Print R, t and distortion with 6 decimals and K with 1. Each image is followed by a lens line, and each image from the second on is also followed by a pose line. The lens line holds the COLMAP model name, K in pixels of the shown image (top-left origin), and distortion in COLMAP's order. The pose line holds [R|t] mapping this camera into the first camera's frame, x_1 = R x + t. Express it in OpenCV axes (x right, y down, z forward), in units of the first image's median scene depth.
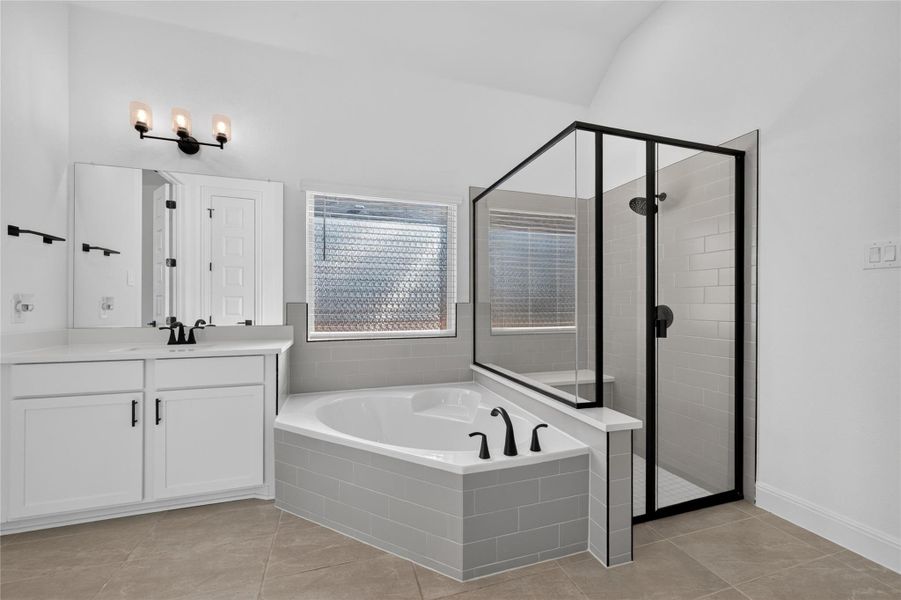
lens RADIAL K [[354.3, 0, 450.9], [0, 354.3, 302.2], [0, 0, 1]] dist [0.002447, 0.000096]
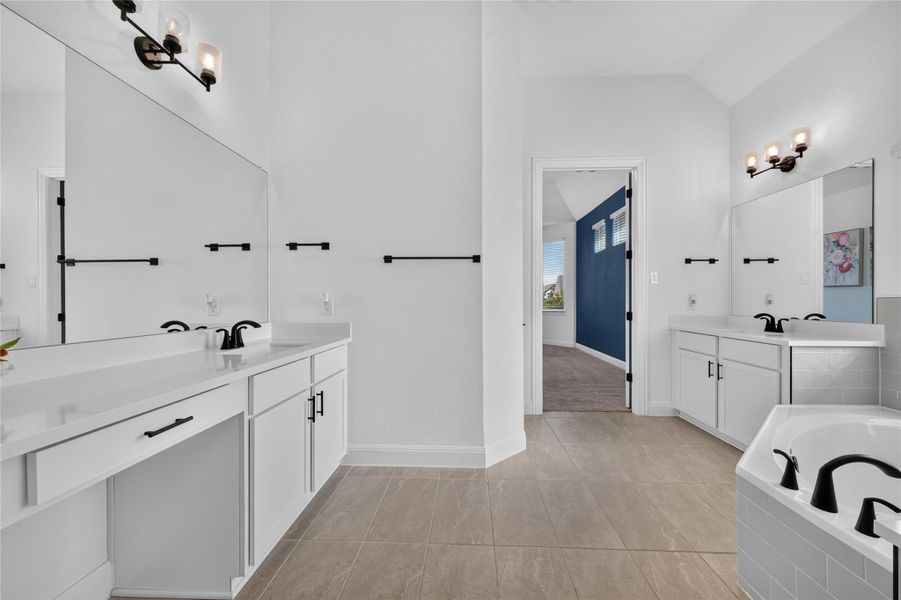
lens RADIAL K [[355.4, 0, 456.8], [0, 355.4, 301.0], [0, 0, 1]] dist [-0.001595, -0.000111]
pose [[-0.329715, 0.003042, -0.944075, 0.926919], [0.006099, 0.999981, 0.001092, 0.001845], [0.944061, -0.005398, -0.329728, 0.449404]]
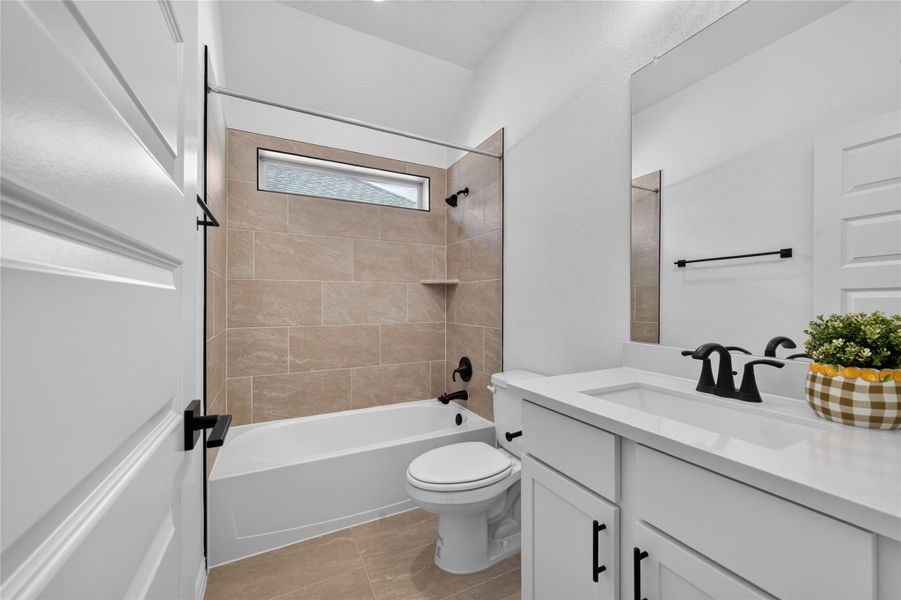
lens RADIAL K [[350.9, 0, 454.3], [0, 350.9, 300.1], [0, 0, 1]] dist [-0.000343, -0.000127]
pose [[0.171416, -0.001299, -0.985198, -0.477094], [0.004730, 0.999989, -0.000496, -0.000557], [0.985187, -0.004575, 0.171420, 0.728166]]
